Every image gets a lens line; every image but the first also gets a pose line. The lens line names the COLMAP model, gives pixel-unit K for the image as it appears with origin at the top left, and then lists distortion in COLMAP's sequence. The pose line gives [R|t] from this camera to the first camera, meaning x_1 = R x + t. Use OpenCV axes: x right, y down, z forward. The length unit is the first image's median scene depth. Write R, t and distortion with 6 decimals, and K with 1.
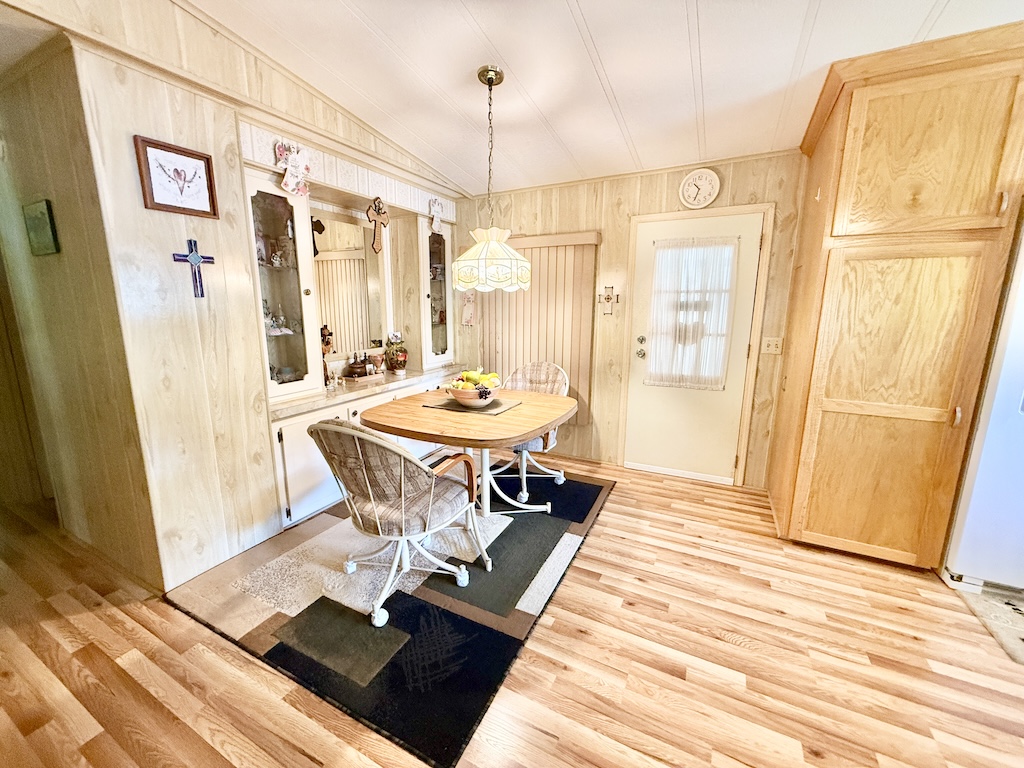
lens RADIAL K [[406.3, 0, 509.1], [0, 406.3, 383.3], [0, 0, 1]] dist [-0.001223, 0.000919]
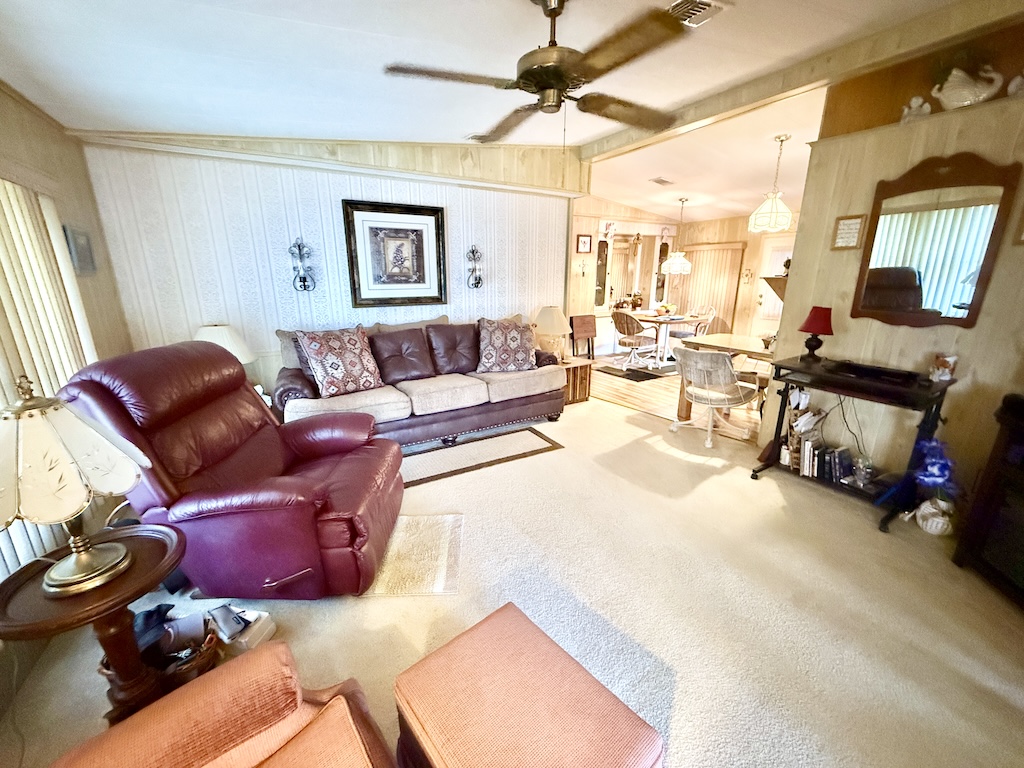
lens RADIAL K [[406.3, 0, 510.0], [0, 406.3, 382.5], [0, 0, 1]] dist [-0.001223, 0.000919]
pose [[0.843220, 0.138134, -0.519517, 0.424263], [-0.098870, 0.989787, 0.102699, 0.257647], [0.528397, -0.035233, 0.848266, -1.533694]]
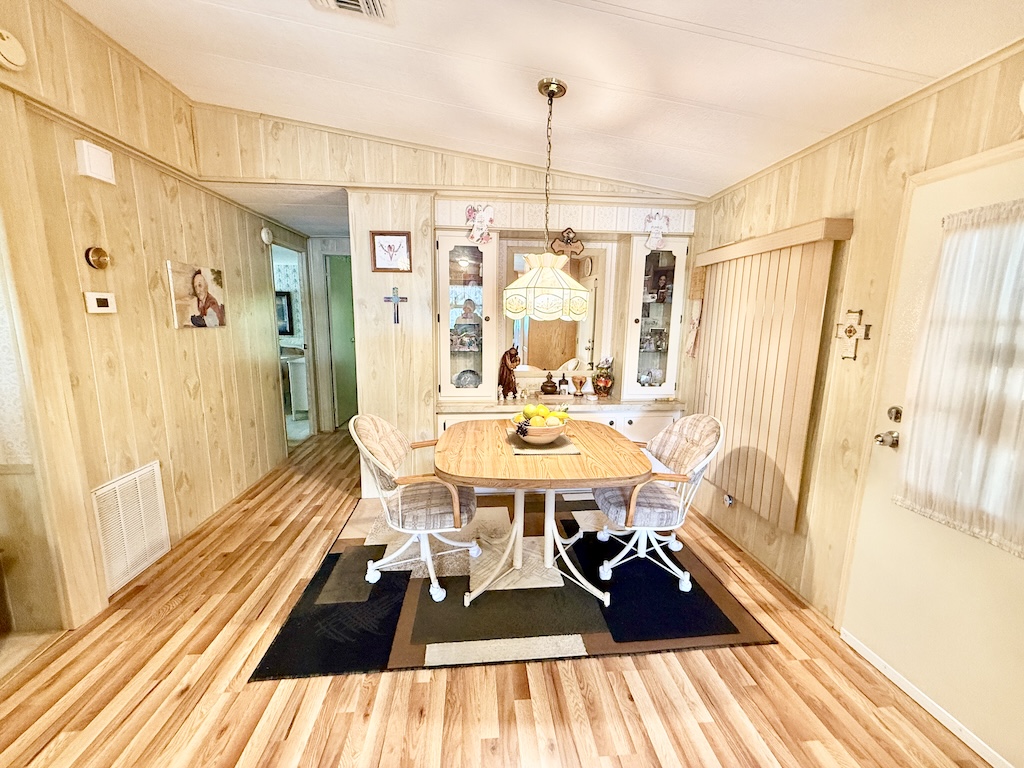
lens RADIAL K [[406.3, 0, 508.3], [0, 406.3, 383.5], [0, 0, 1]] dist [-0.001223, 0.000919]
pose [[0.539303, 0.142452, -0.829976, 0.530416], [-0.172534, 0.983372, 0.056671, -0.098717], [0.824248, 0.112636, 0.554913, 0.343478]]
